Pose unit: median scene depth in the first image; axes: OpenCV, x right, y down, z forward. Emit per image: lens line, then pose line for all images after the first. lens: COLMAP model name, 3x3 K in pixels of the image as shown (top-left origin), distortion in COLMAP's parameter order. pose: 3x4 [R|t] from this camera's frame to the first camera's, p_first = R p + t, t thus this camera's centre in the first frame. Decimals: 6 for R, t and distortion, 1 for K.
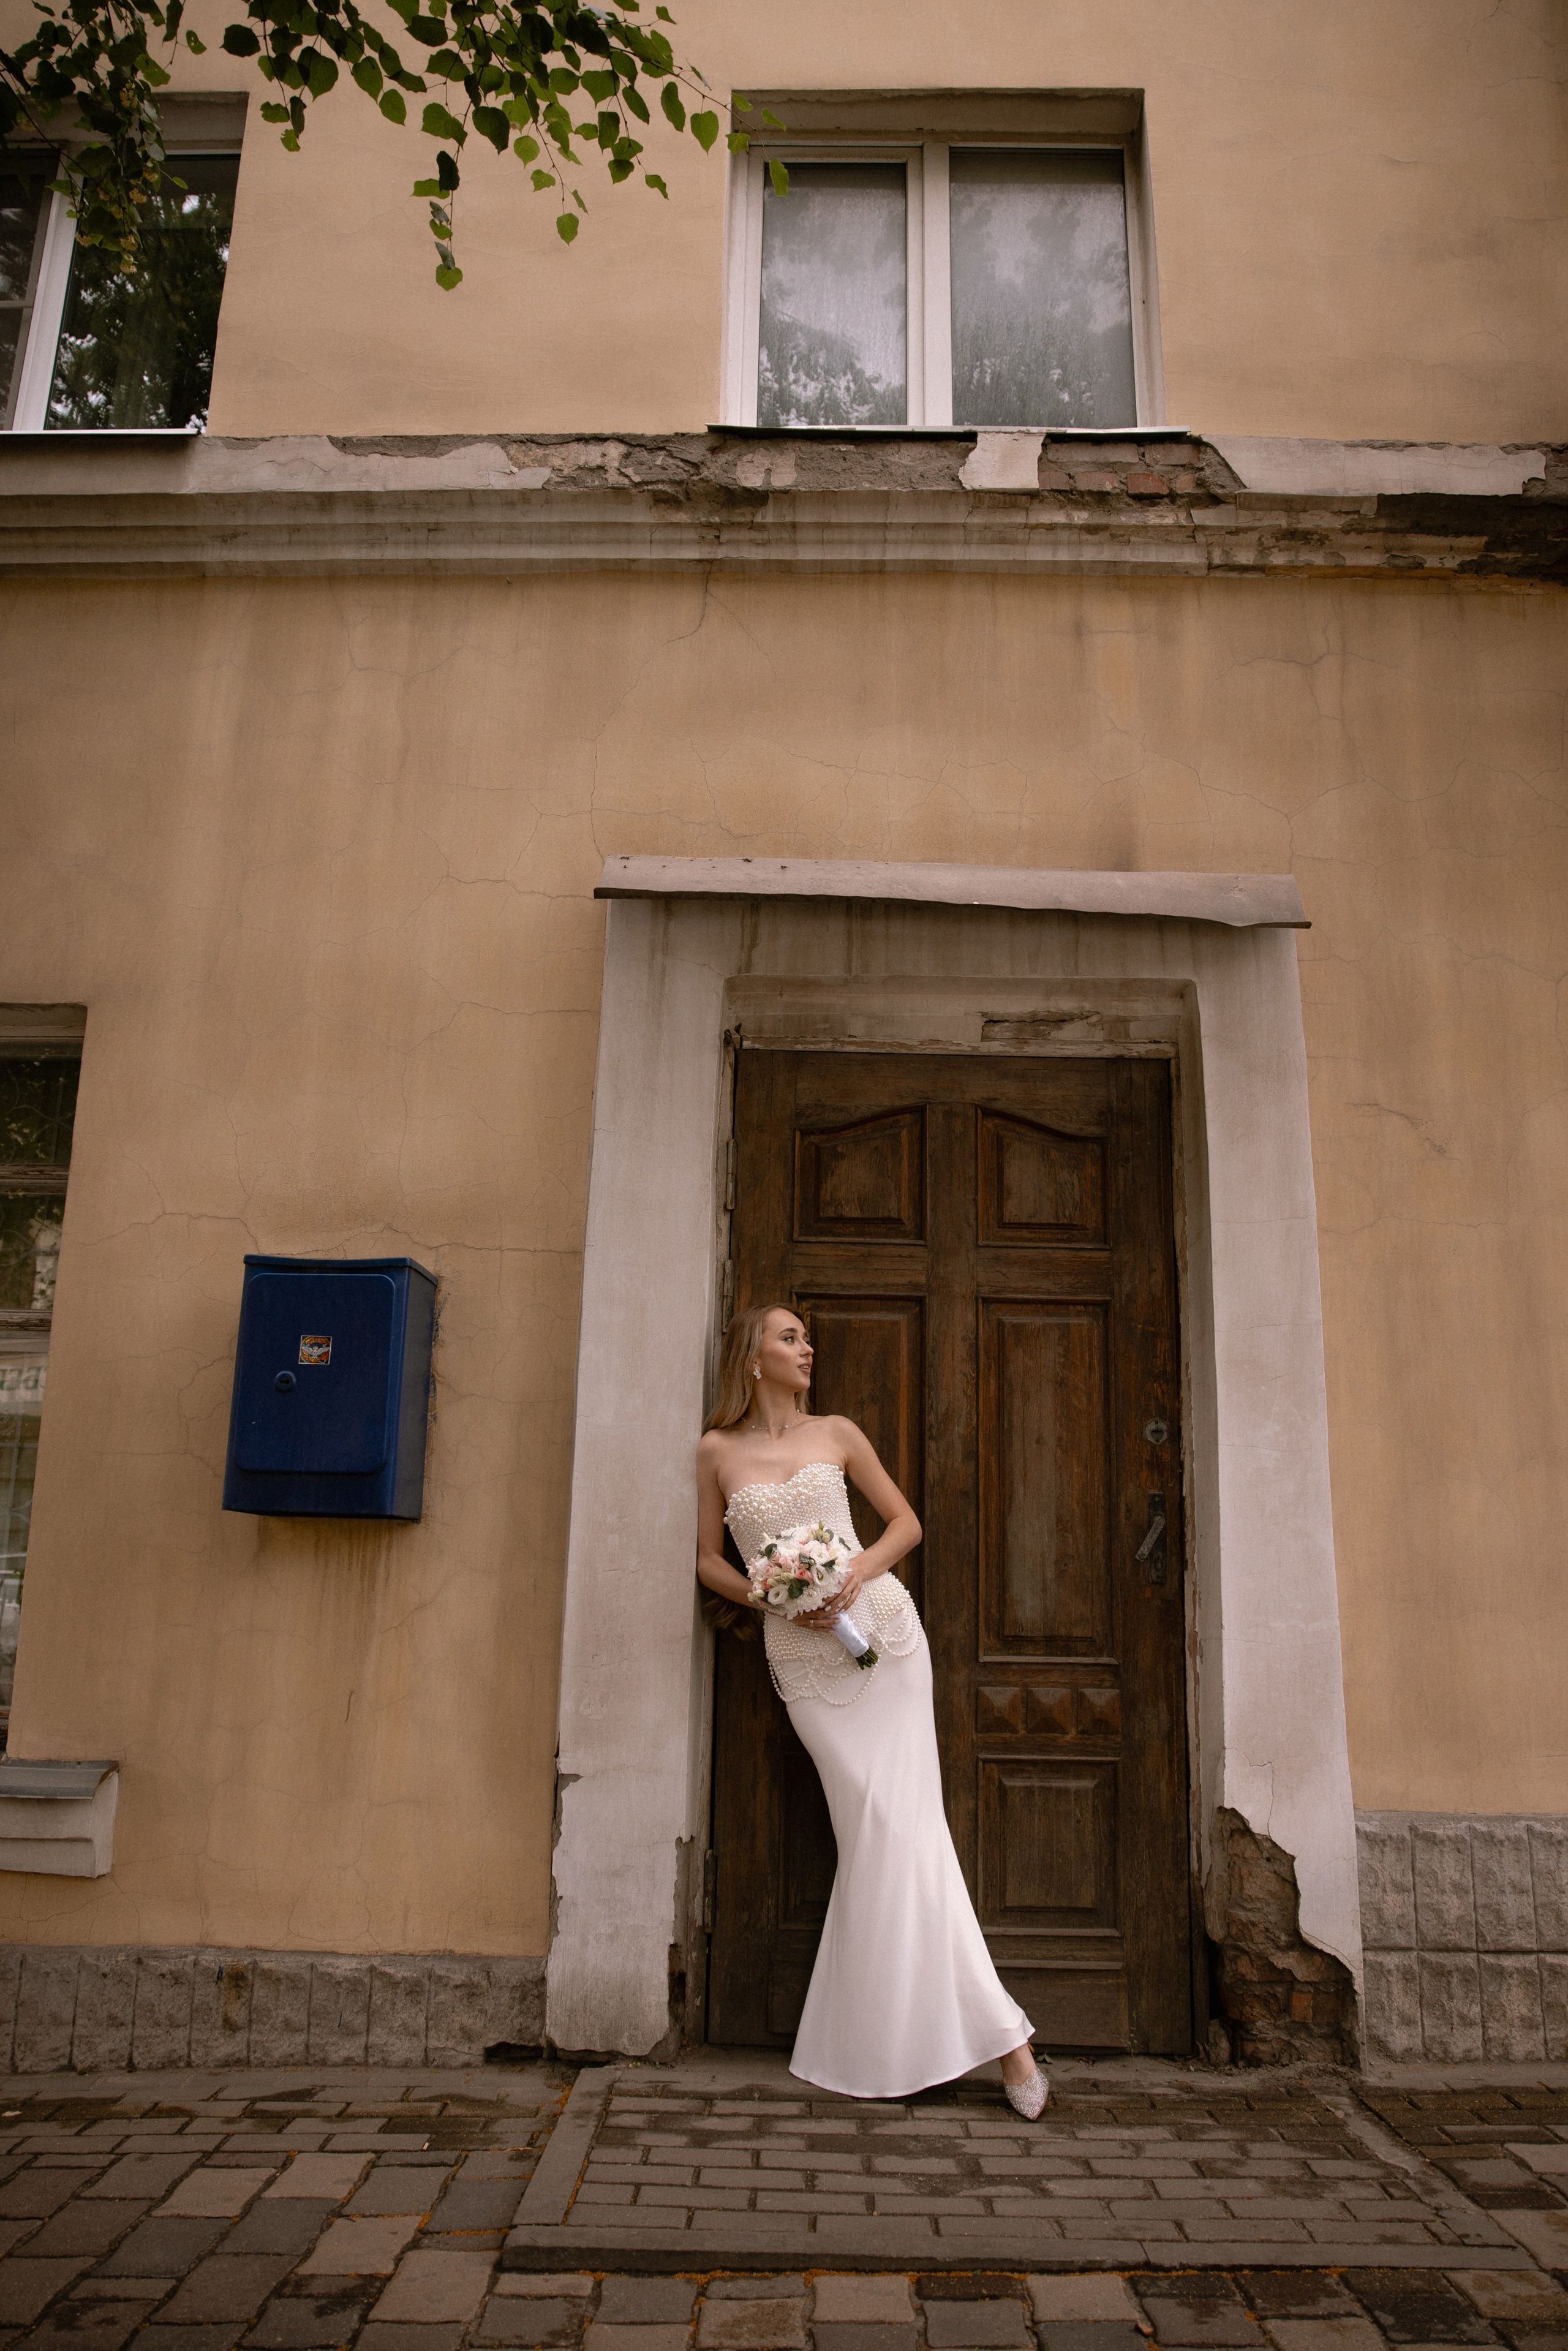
lens RADIAL K [[1684.4, 0, 784.0], [0, 1684.4, 1175.5], [0, 0, 1]] dist [-0.100590, 0.093826]
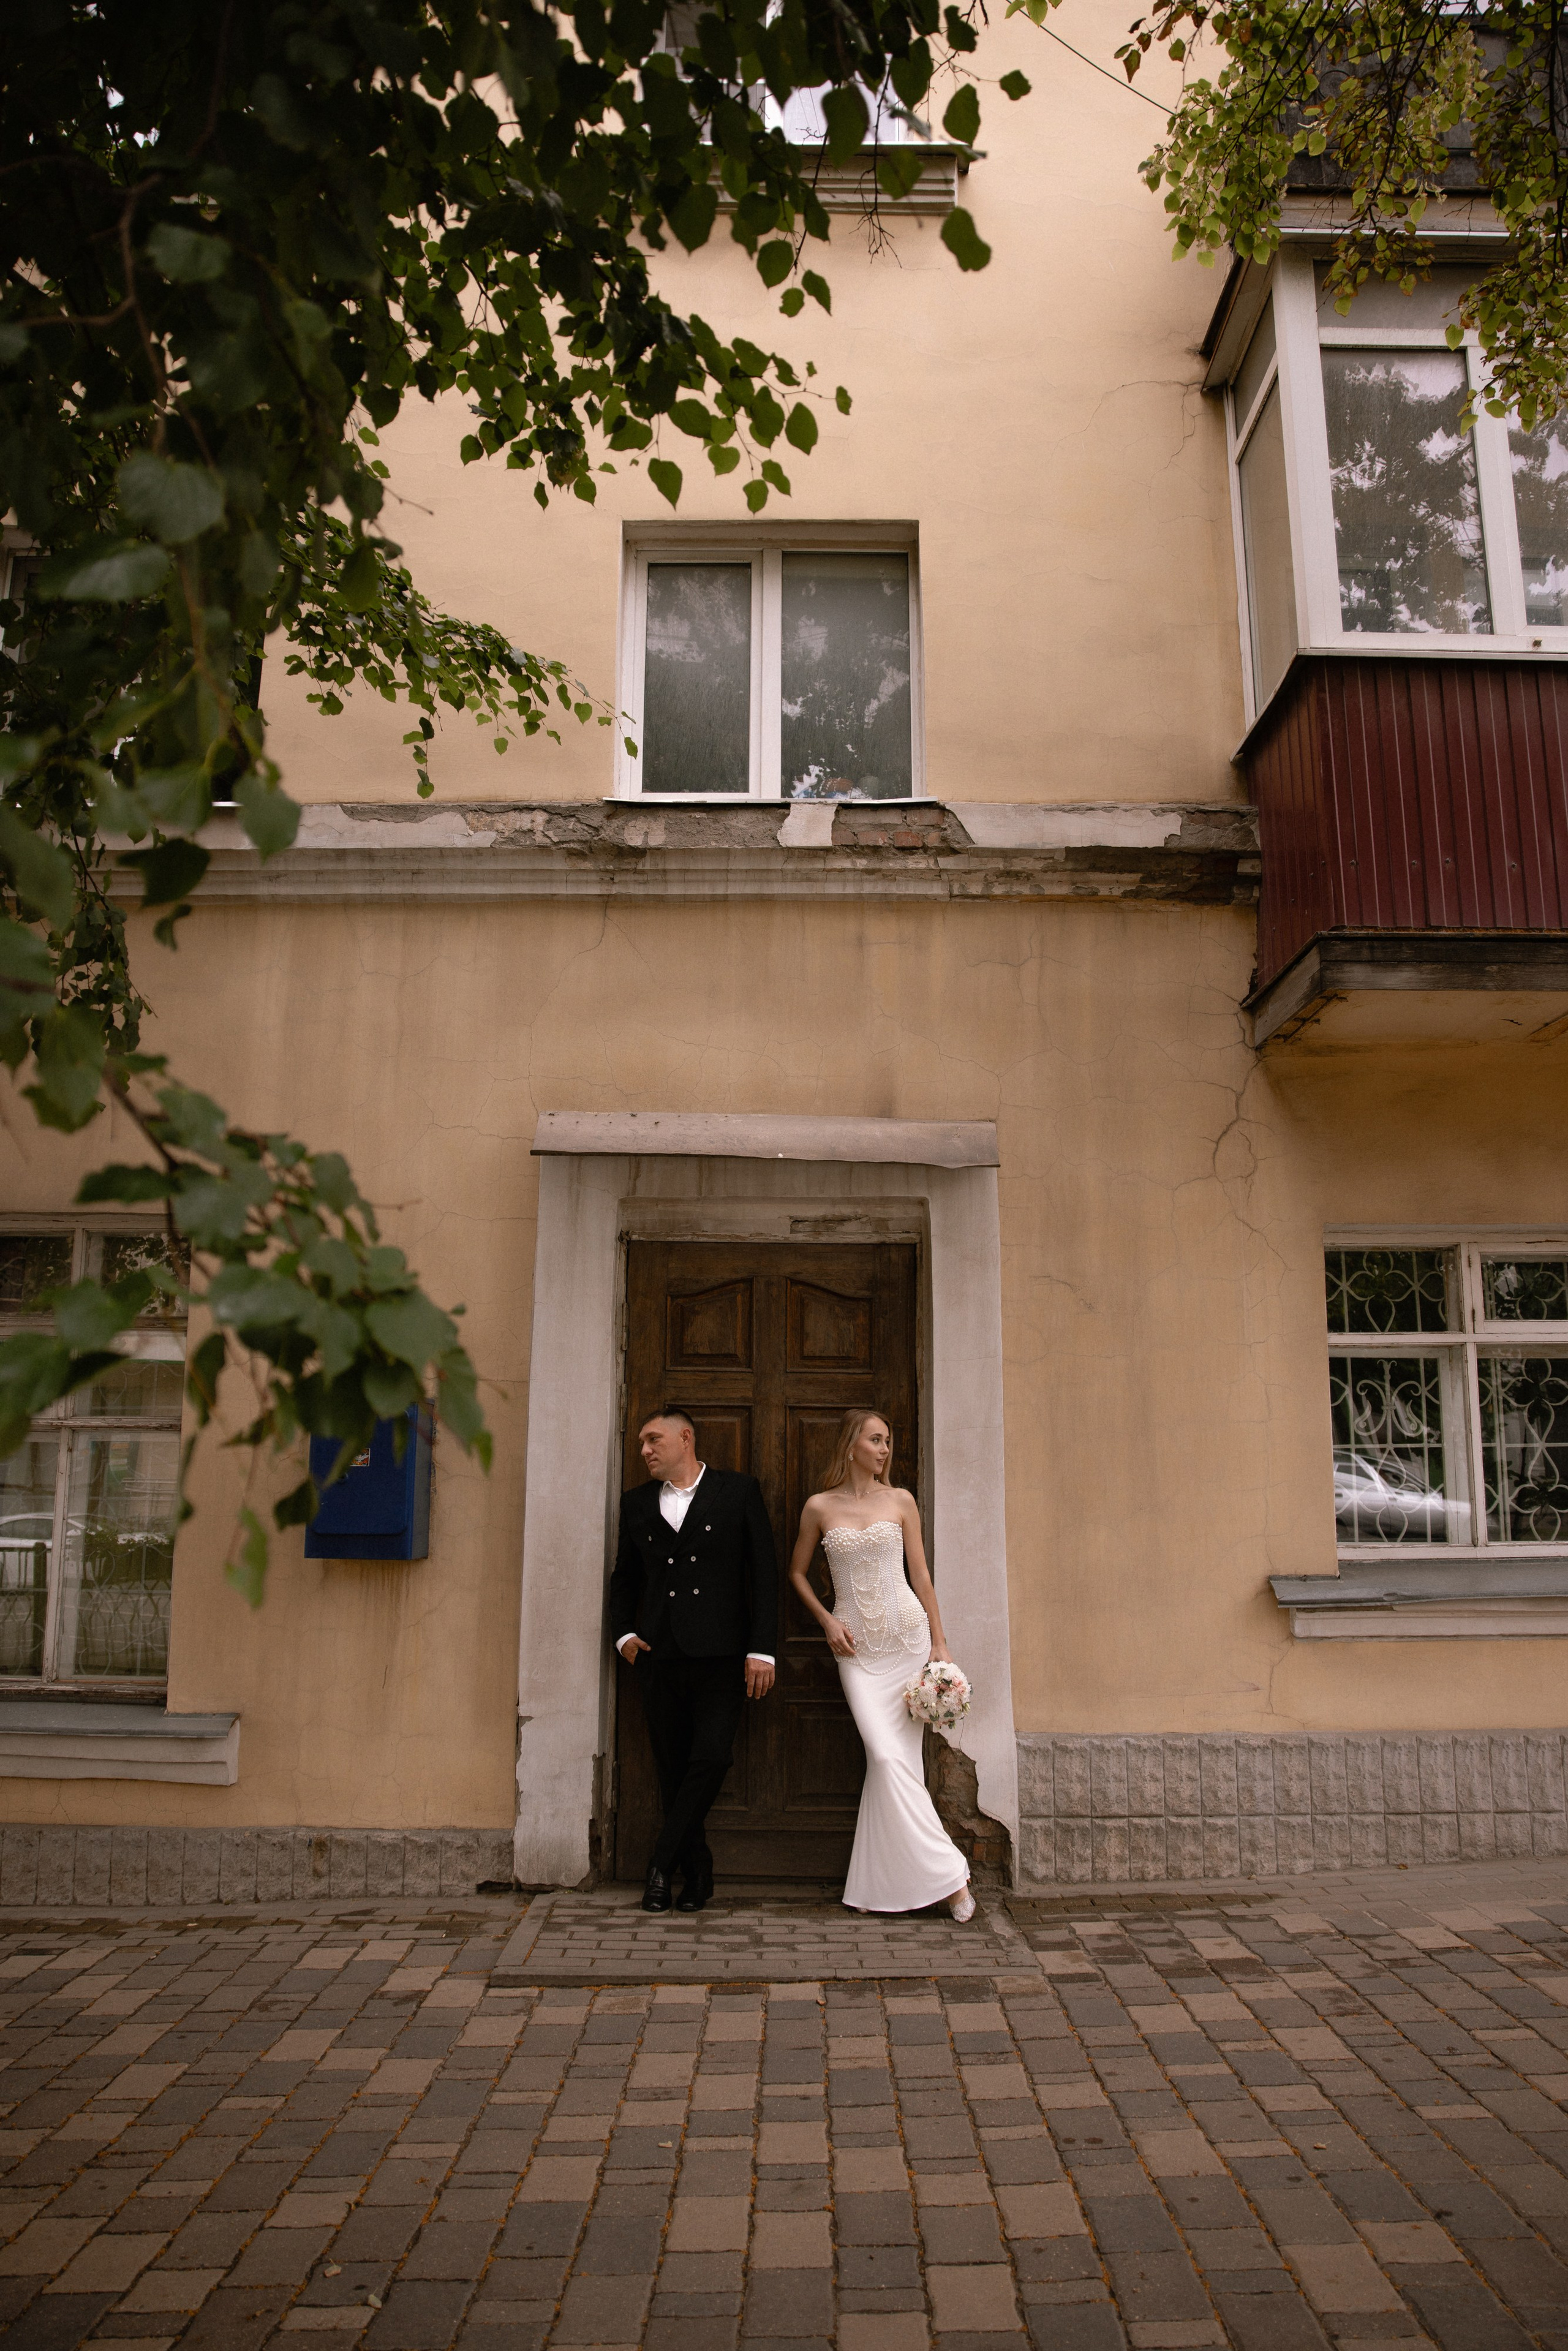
lens RADIAL K [[1684.4, 0, 784.0], [0, 1684.4, 1175.5], [0, 0, 1]] dist [-0.100590, 0.093826]
pose [[0.999768, -0.011882, 0.017943, 0.086145], [0.010864, 0.998382, 0.055808, -0.219232], [-0.018577, -0.055600, 0.998280, -0.511811]]
